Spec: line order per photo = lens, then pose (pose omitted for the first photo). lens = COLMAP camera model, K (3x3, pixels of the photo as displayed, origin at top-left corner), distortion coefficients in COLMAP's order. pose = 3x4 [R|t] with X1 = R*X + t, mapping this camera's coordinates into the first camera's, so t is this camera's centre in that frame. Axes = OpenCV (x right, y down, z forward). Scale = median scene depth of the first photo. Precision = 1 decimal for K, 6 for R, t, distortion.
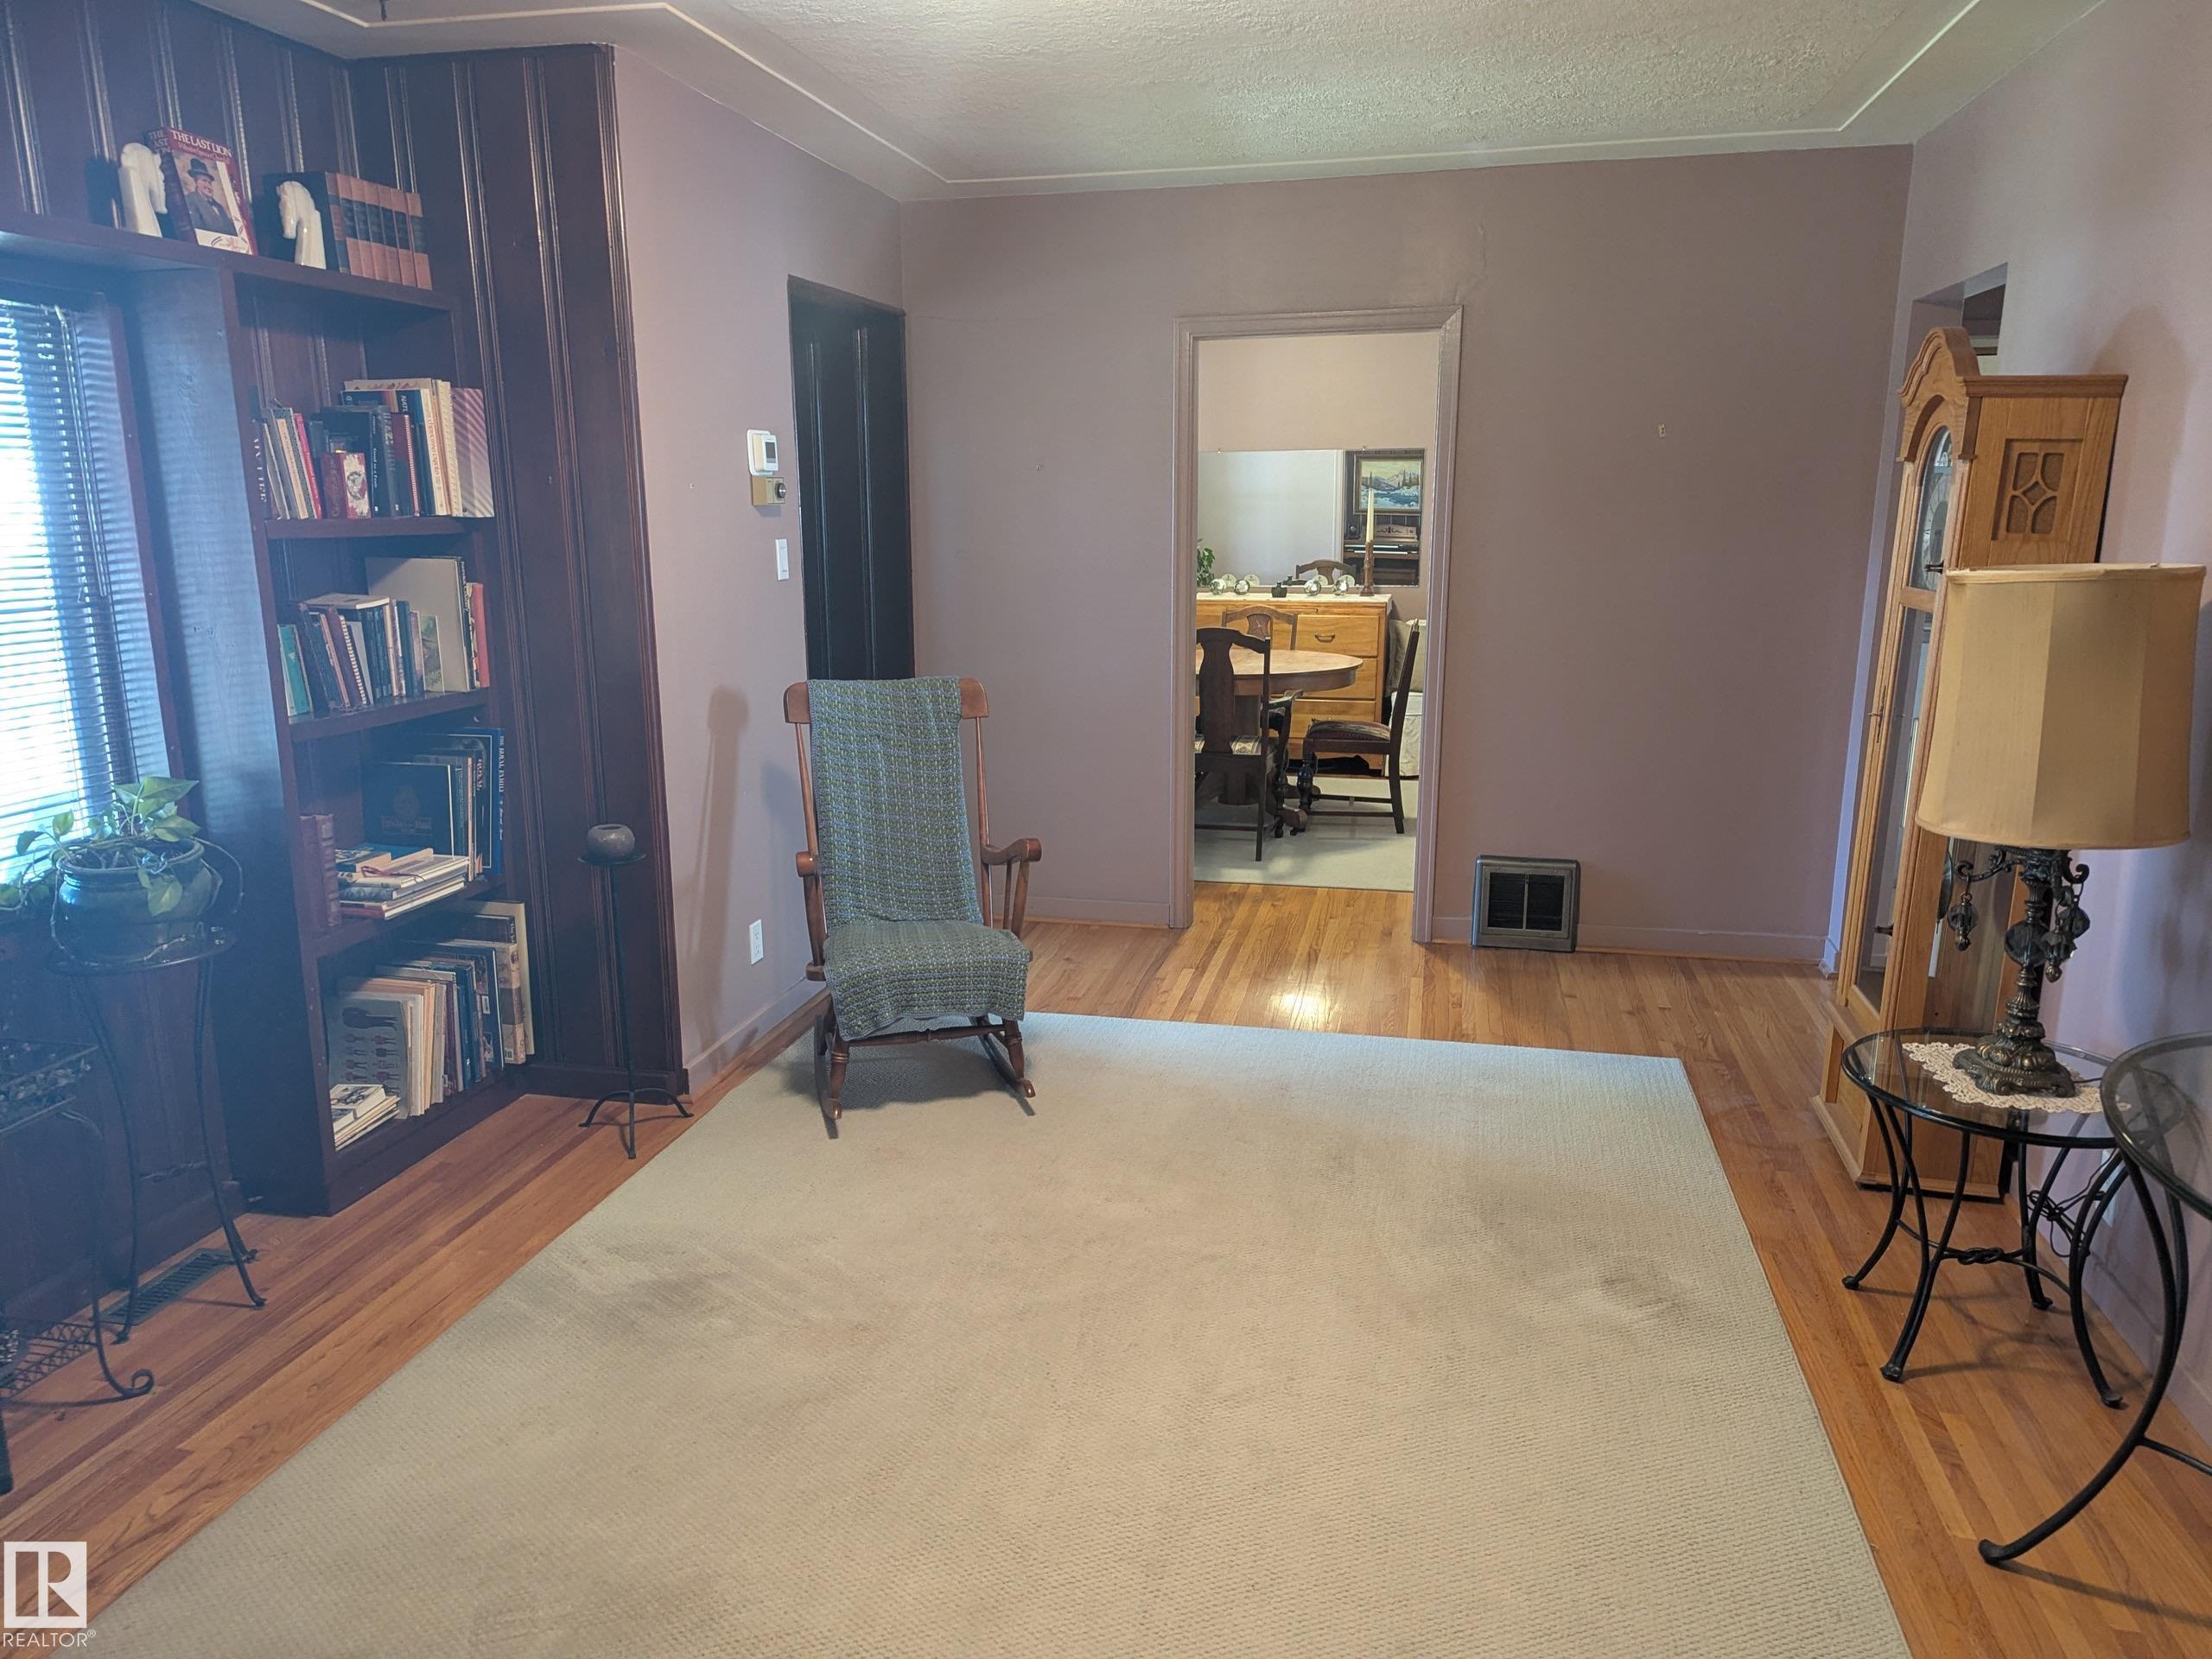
lens RADIAL K [[1565.2, 0, 1106.0], [0, 1565.2, 829.5], [0, 0, 1]] dist [0.063656, -0.053406]
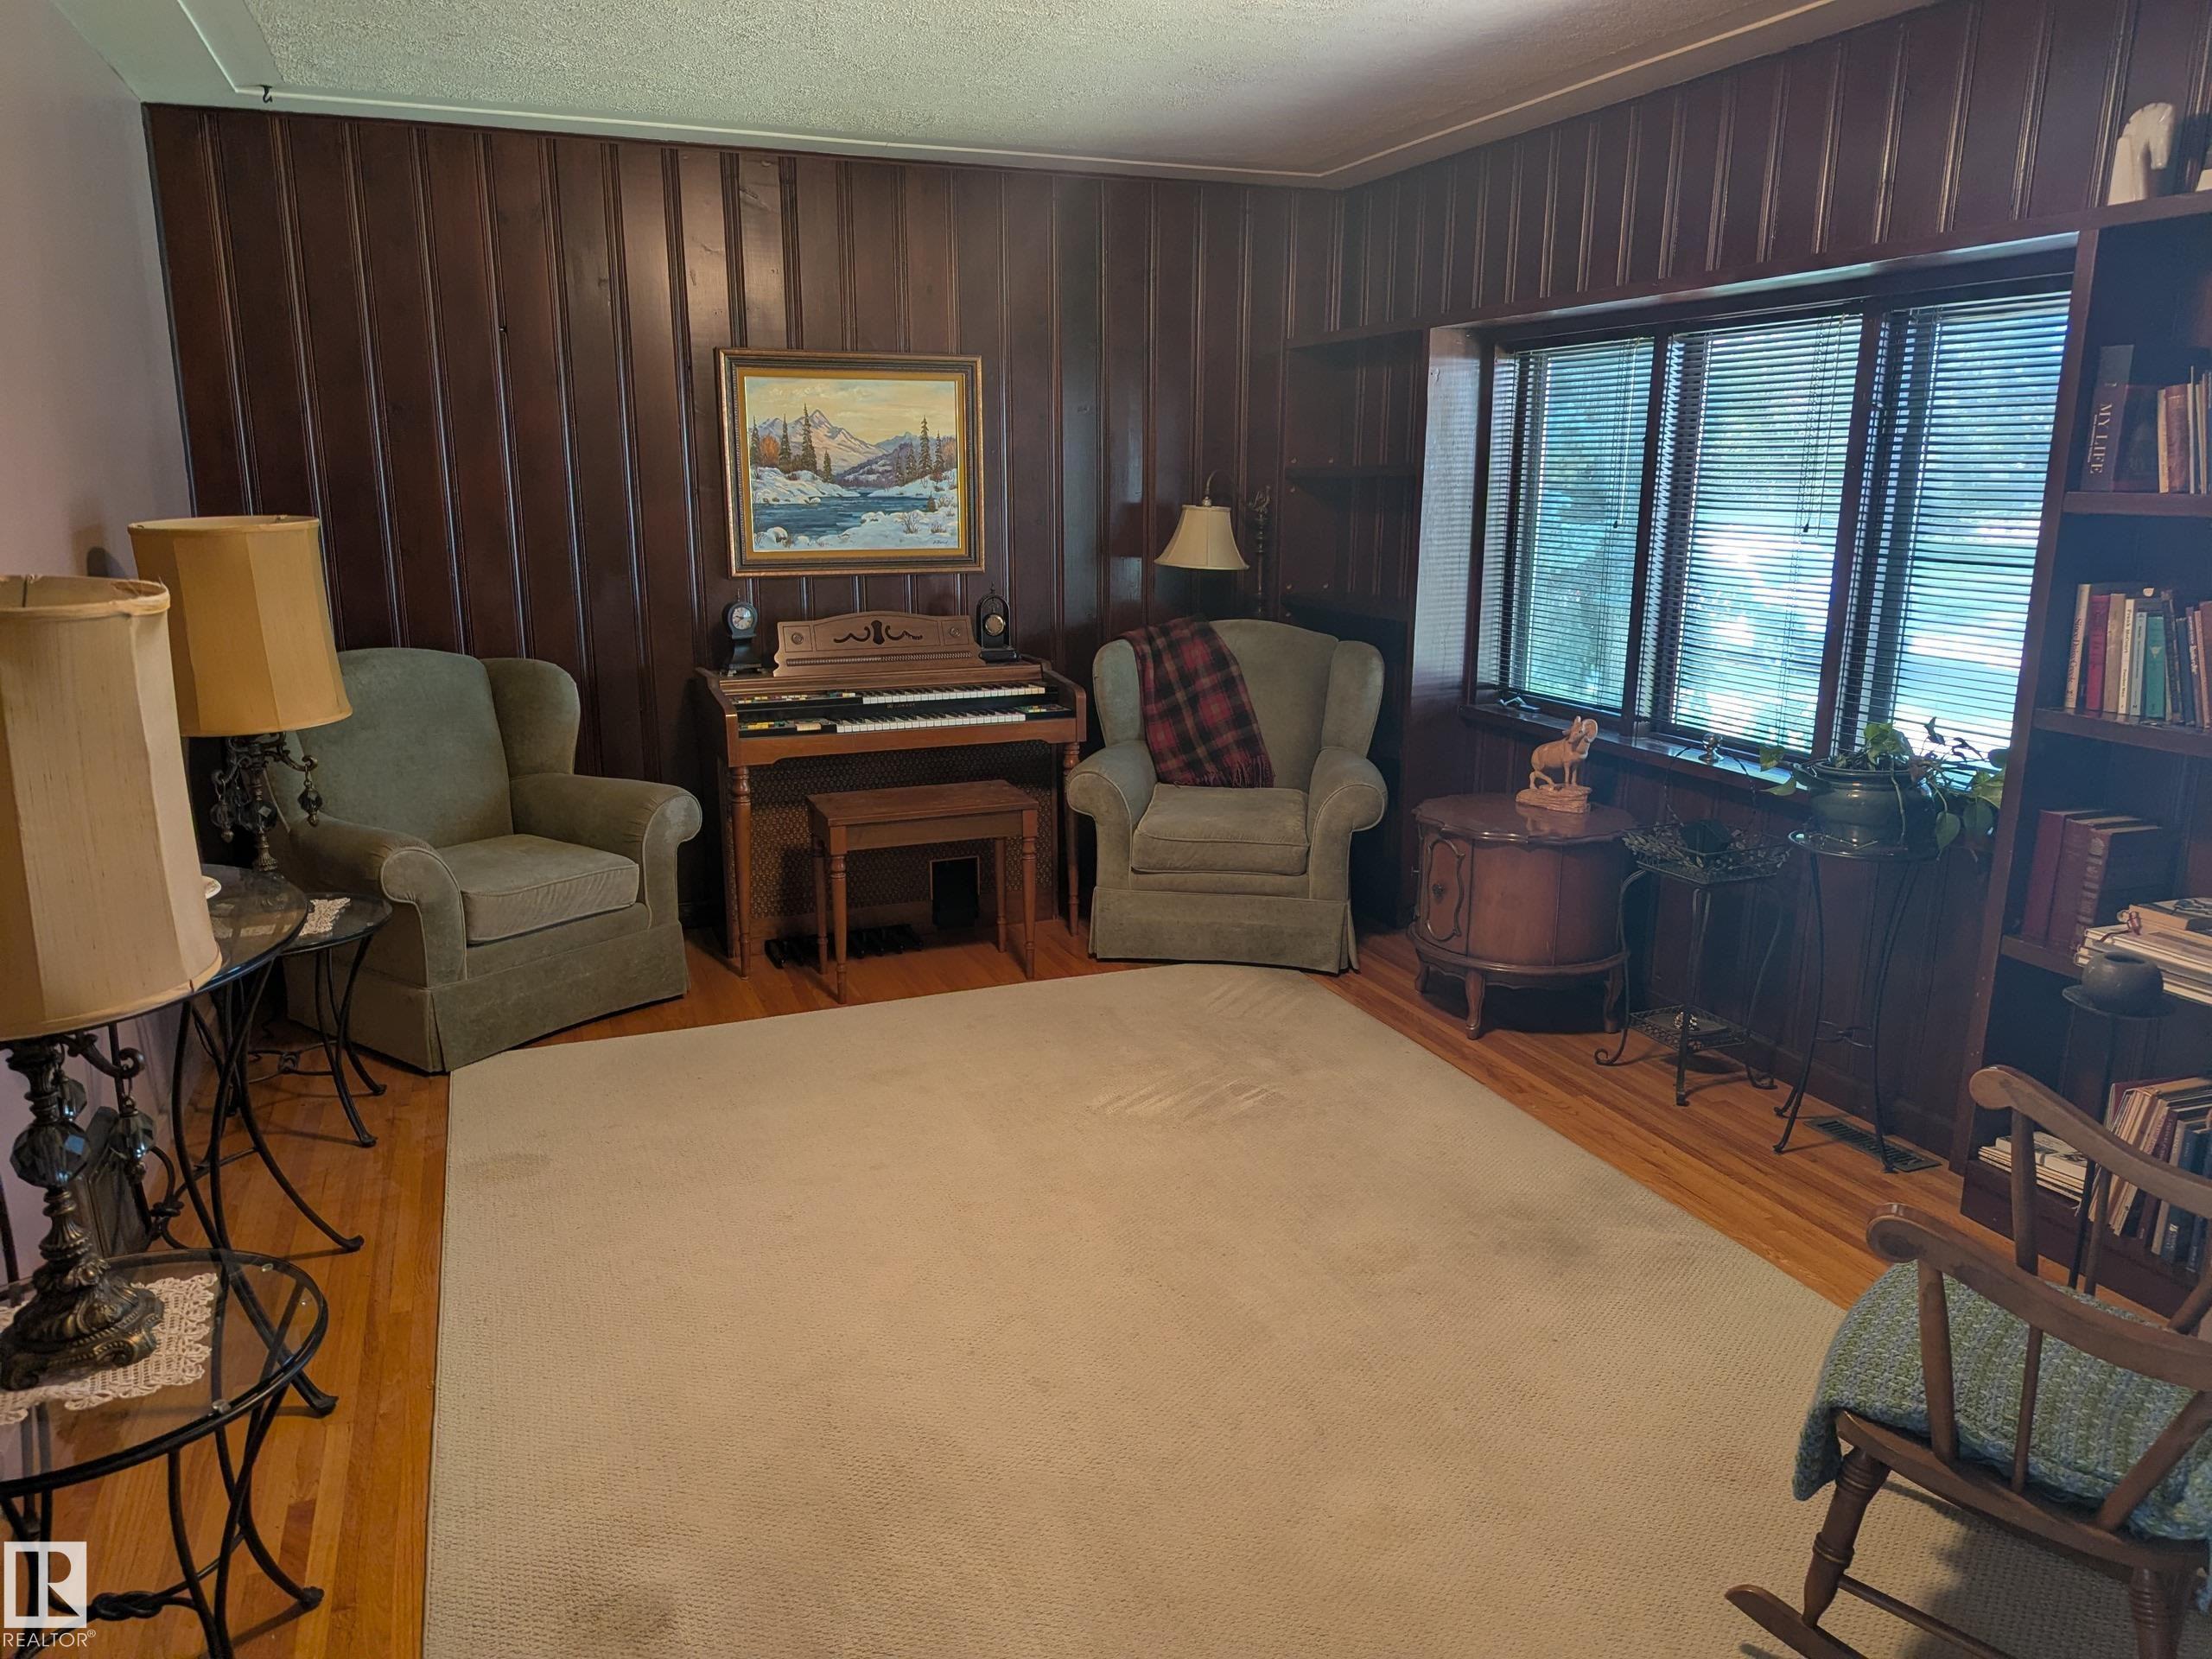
lens RADIAL K [[1565.2, 0, 1106.0], [0, 1565.2, 829.5], [0, 0, 1]] dist [0.063656, -0.053406]
pose [[-0.826118, 0.134468, -0.547218, 0.503097], [-0.114824, 0.910565, 0.397099, -0.334642], [0.551674, 0.390884, -0.736794, 1.514430]]
